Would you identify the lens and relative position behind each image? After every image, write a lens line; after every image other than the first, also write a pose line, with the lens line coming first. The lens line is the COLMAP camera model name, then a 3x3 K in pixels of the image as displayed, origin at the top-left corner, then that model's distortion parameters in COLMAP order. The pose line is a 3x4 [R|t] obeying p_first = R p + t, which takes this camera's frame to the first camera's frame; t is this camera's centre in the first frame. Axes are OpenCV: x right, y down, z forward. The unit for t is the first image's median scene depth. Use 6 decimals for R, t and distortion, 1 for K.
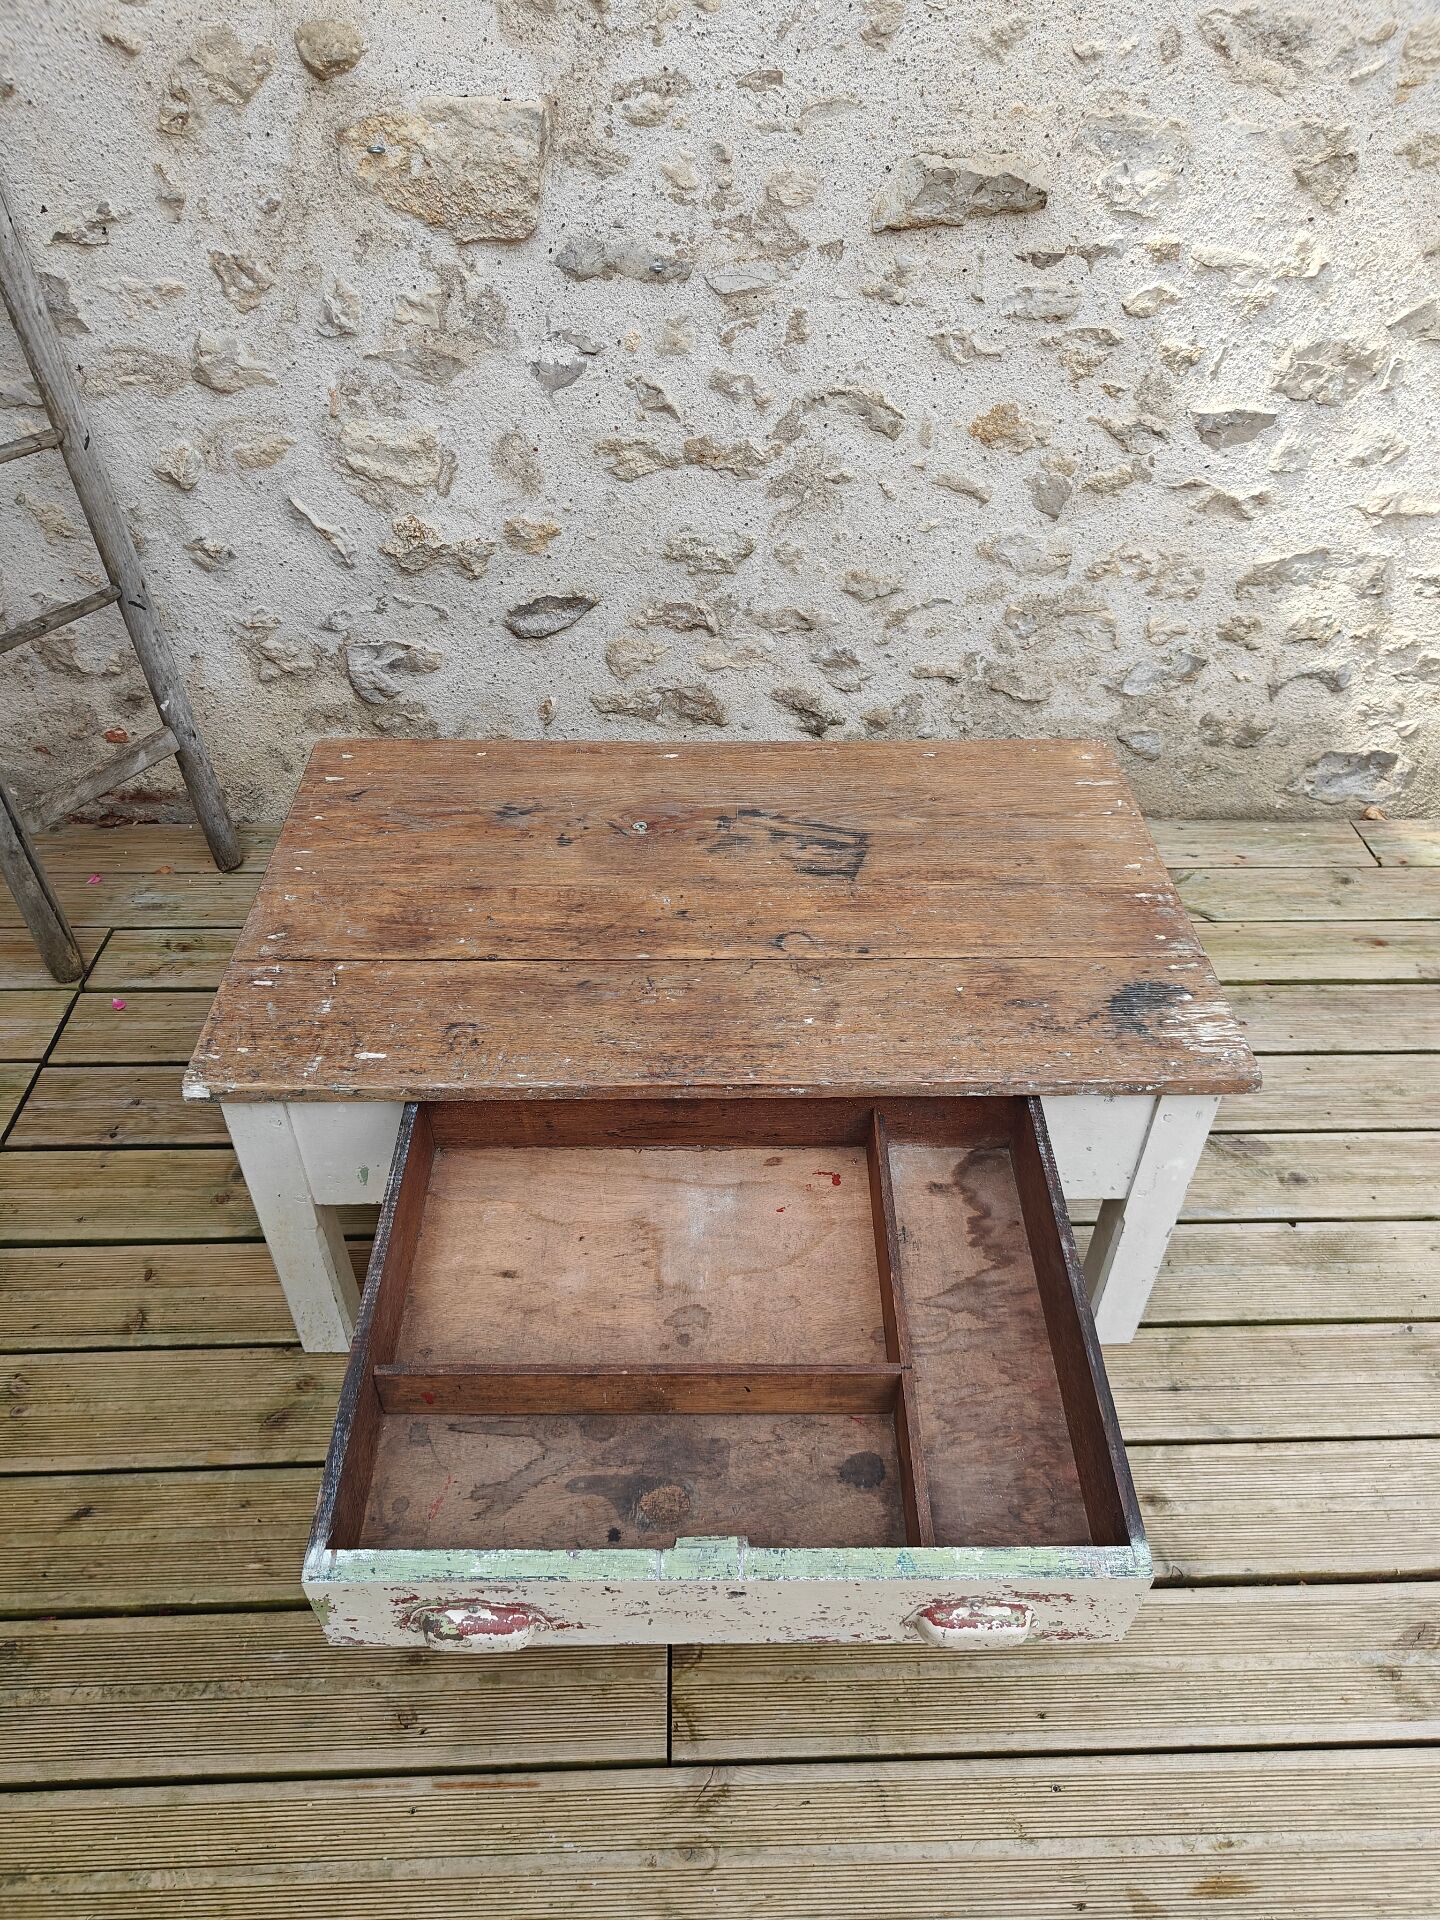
lens RADIAL K [[1340.4, 0, 723.0], [0, 1340.4, 967.4], [0, 0, 1]] dist [0.007450, -0.002823]
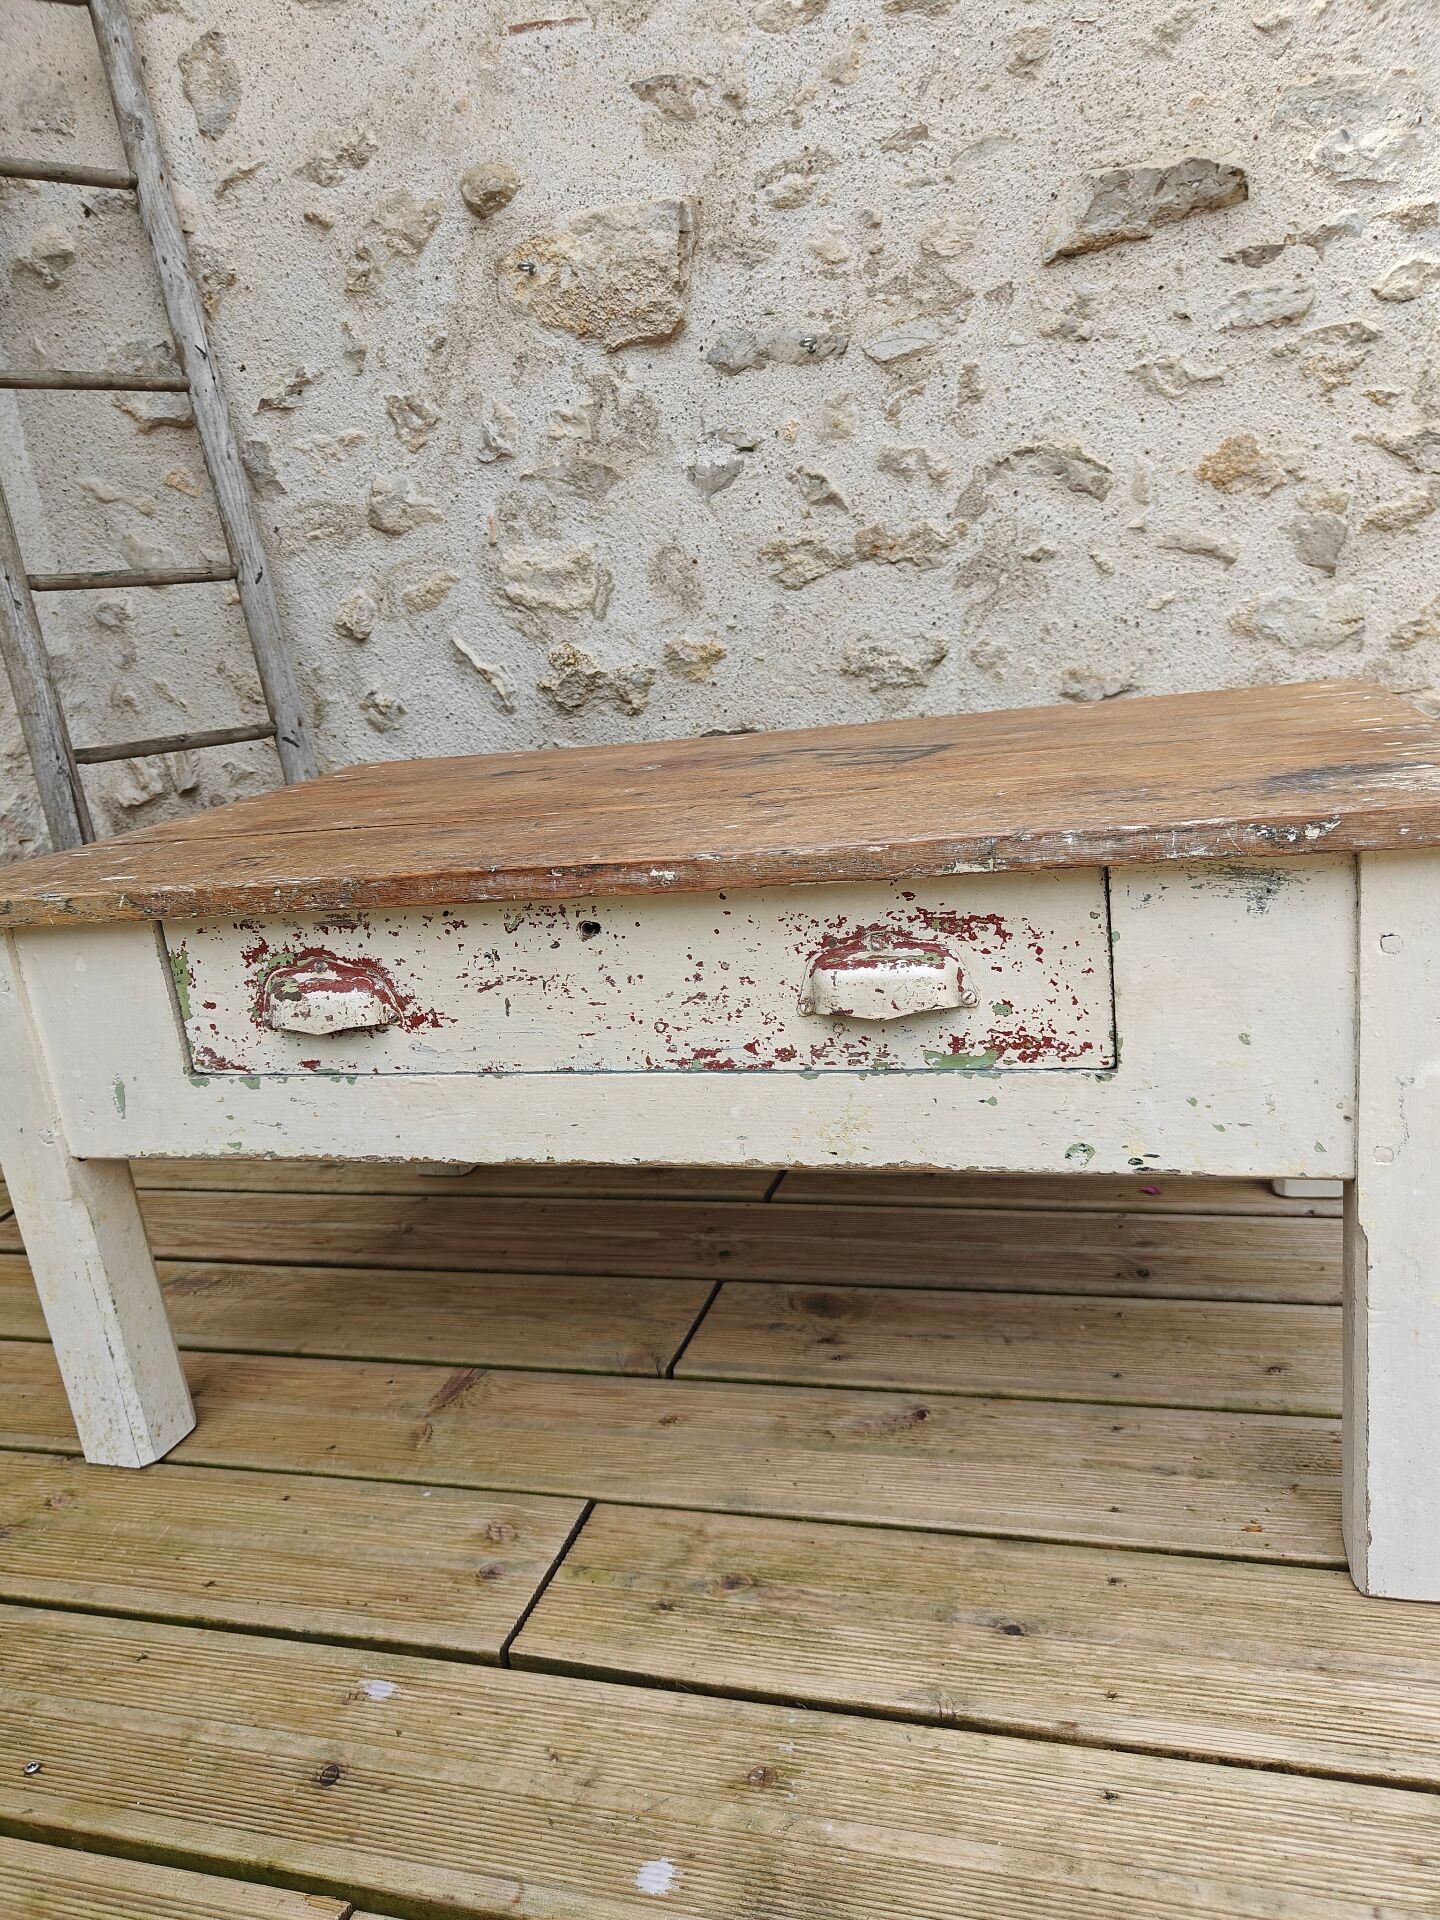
lens RADIAL K [[1343.4, 0, 724.2], [0, 1343.4, 968.9], [0, 0, 1]] dist [0.004310, 0.000522]
pose [[0.942488, -0.036288, -0.332265, 0.184962], [-0.102921, 0.914279, -0.391793, 0.240359], [0.318000, 0.403457, 0.857962, 0.347224]]
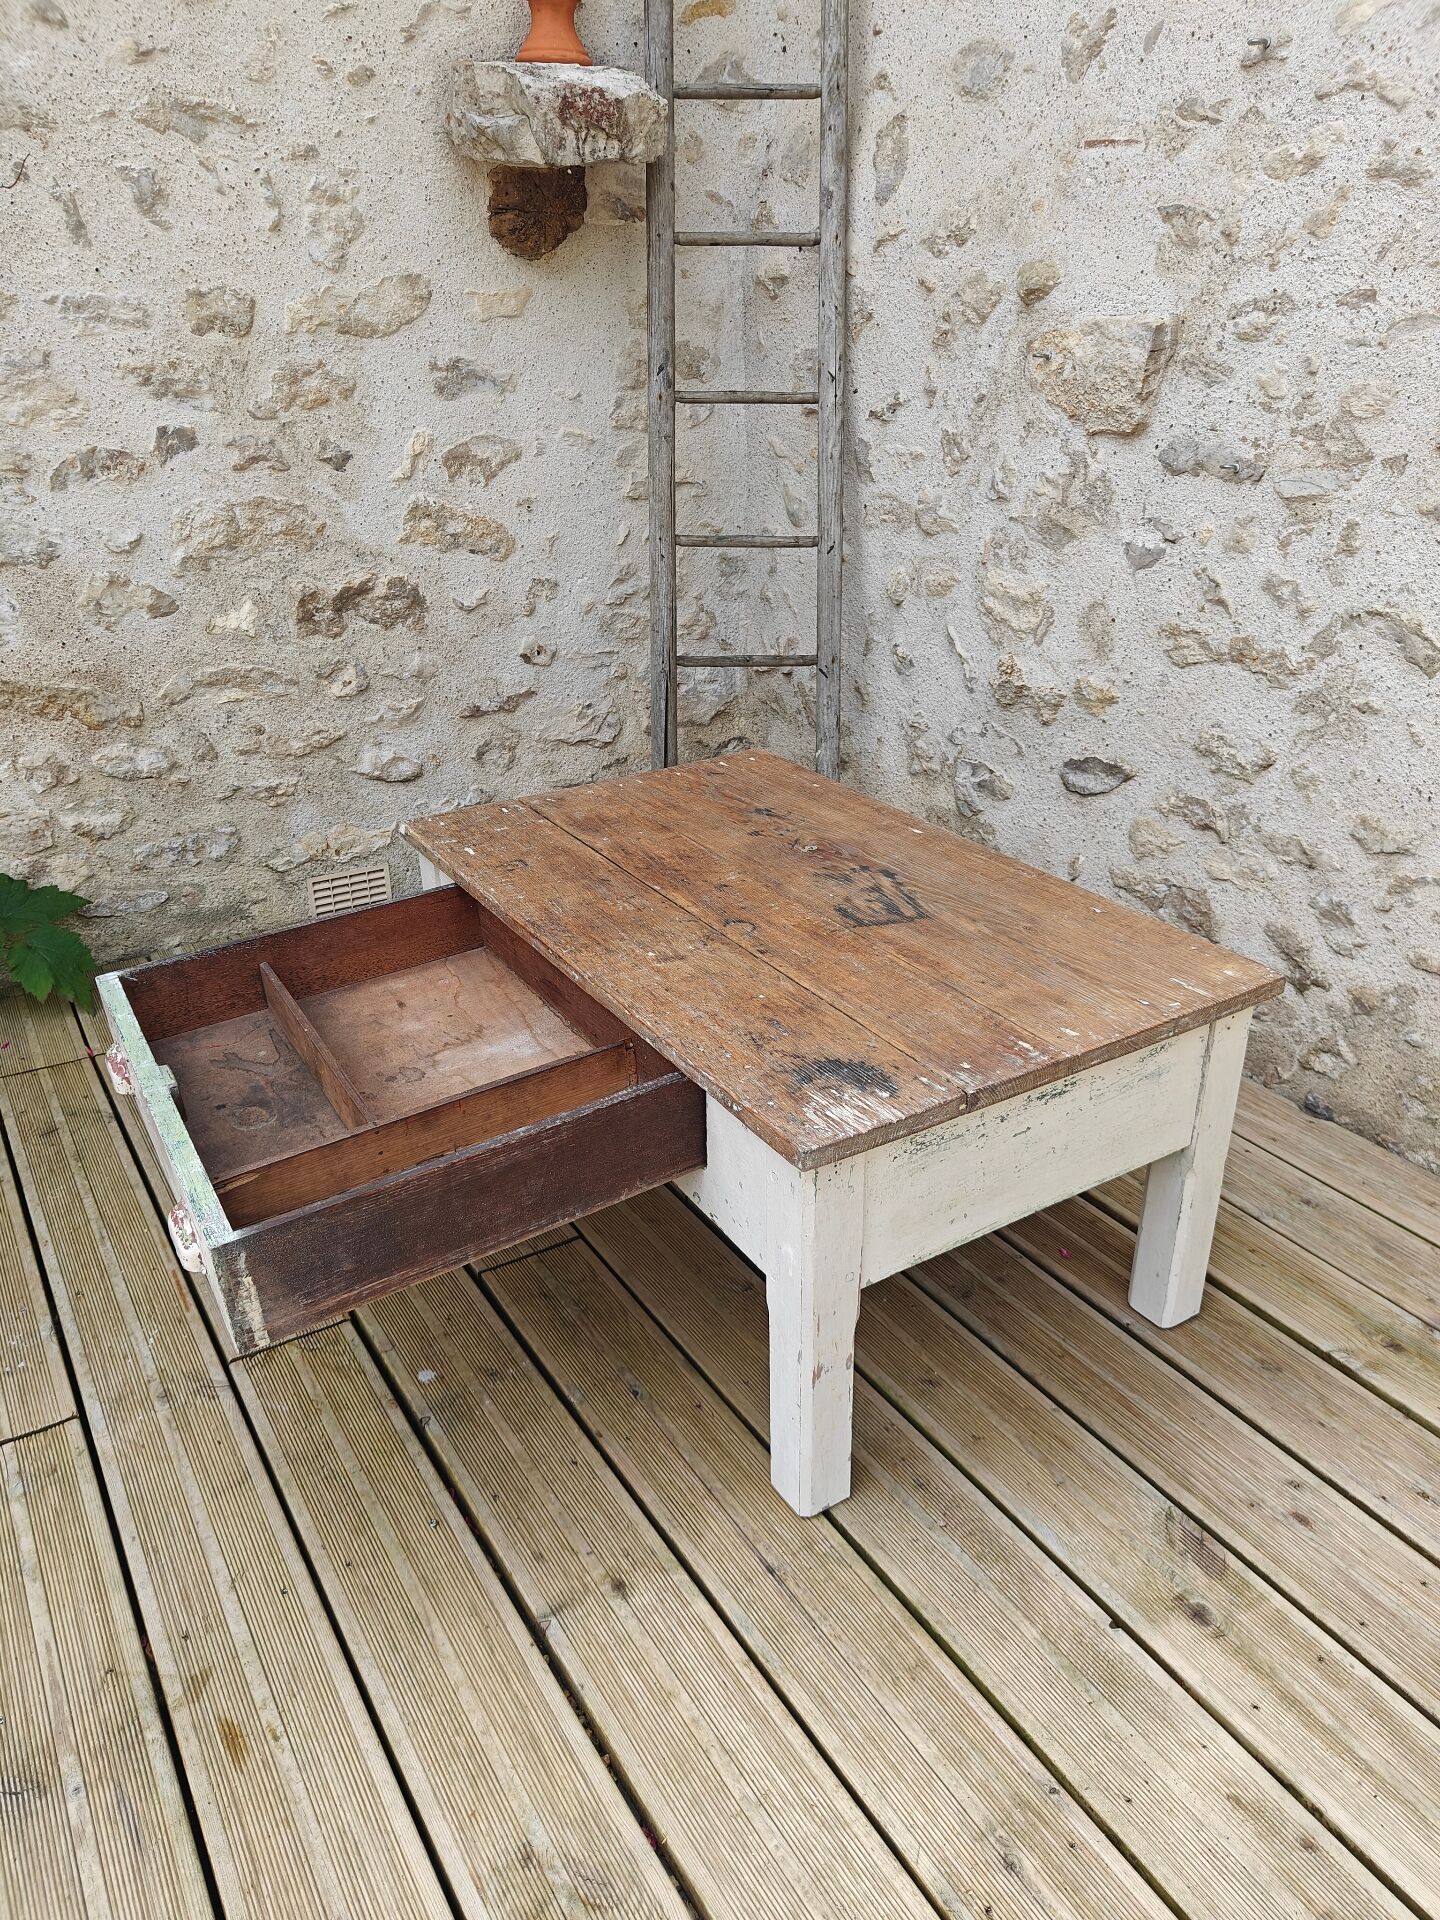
lens RADIAL K [[1344.8, 0, 720.5], [0, 1344.8, 967.4], [0, 0, 1]] dist [0.000461, 0.001126]
pose [[0.505279, 0.355796, -0.786195, 0.692479], [-0.542173, 0.839674, 0.031550, -0.012542], [0.671373, 0.410312, 0.617173, 0.242280]]
